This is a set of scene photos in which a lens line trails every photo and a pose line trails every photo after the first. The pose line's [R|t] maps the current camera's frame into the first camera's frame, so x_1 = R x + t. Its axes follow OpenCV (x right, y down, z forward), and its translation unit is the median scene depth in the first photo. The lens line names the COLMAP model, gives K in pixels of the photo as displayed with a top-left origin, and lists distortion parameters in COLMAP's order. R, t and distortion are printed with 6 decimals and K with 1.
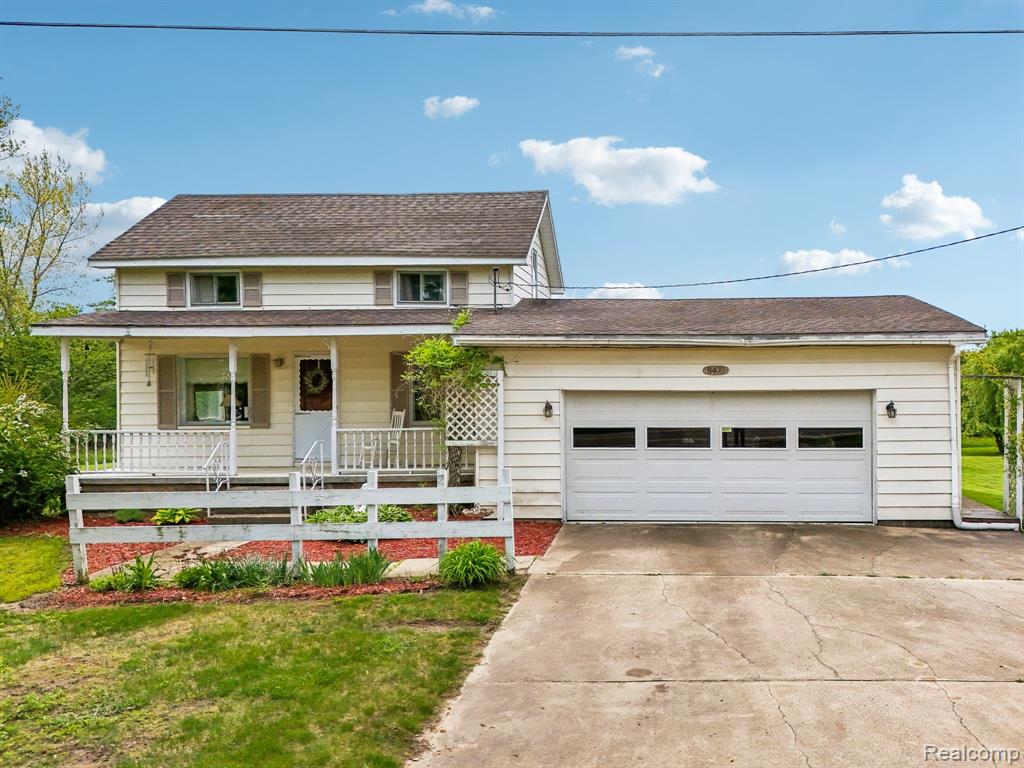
lens RADIAL K [[770.5, 0, 601.7], [0, 770.5, 362.0], [0, 0, 1]] dist [0.071991, -0.086443]
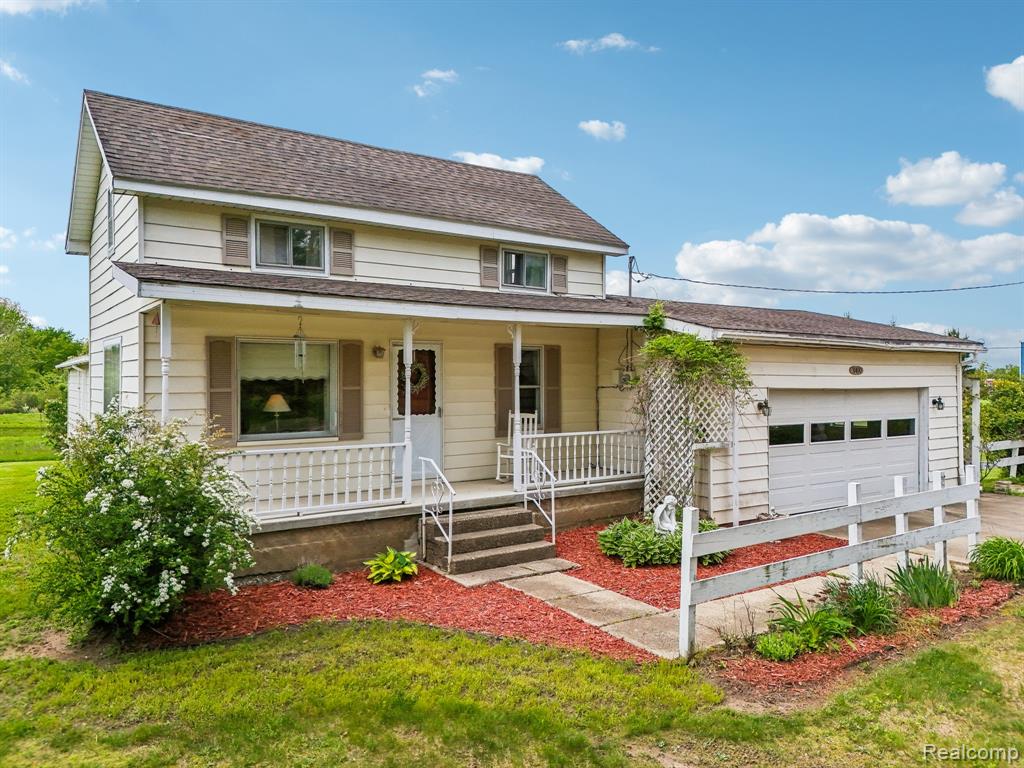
lens RADIAL K [[726.5, 0, 445.6], [0, 726.5, 383.1], [0, 0, 1]] dist [0.072247, -0.125810]
pose [[0.824547, 0.003430, 0.565783, -0.928112], [-0.018389, 0.999616, 0.020740, 0.017955], [-0.565495, -0.027505, 0.824293, 0.458497]]
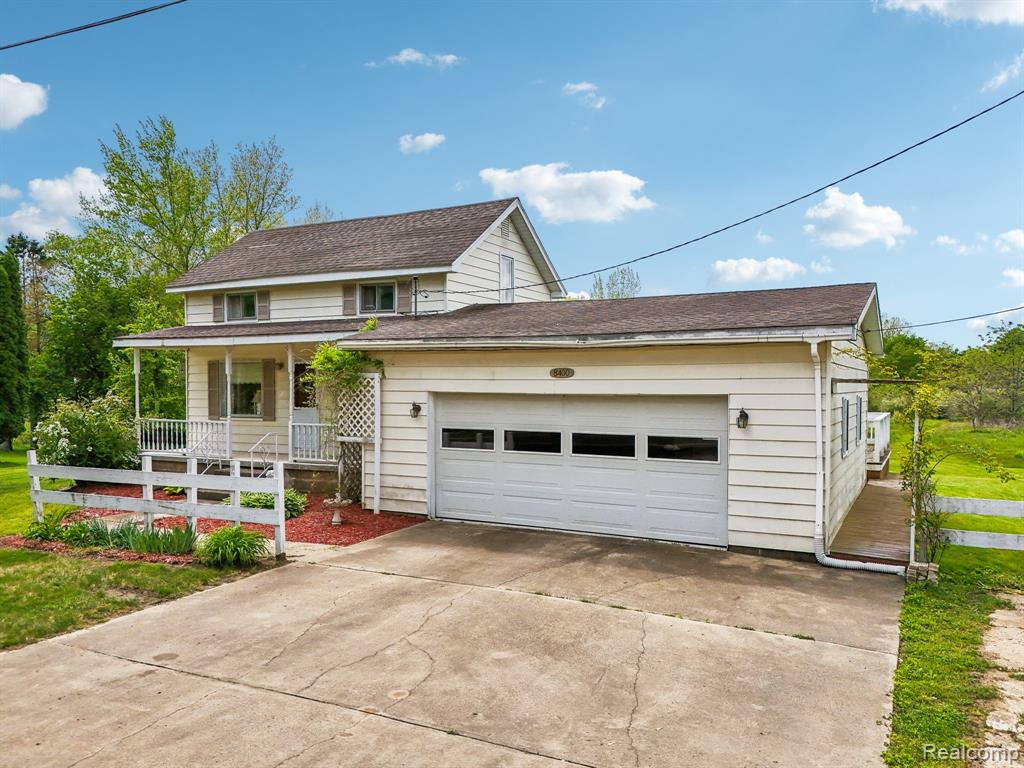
lens RADIAL K [[734.9, 0, 512.0], [0, 734.9, 384.0], [0, 0, 1]] dist [0.073153, -0.068573]
pose [[0.907120, 0.006555, -0.420821, 0.469804], [0.004204, 0.999688, 0.024633, 0.001792], [0.420851, -0.024114, 0.906809, 0.146476]]
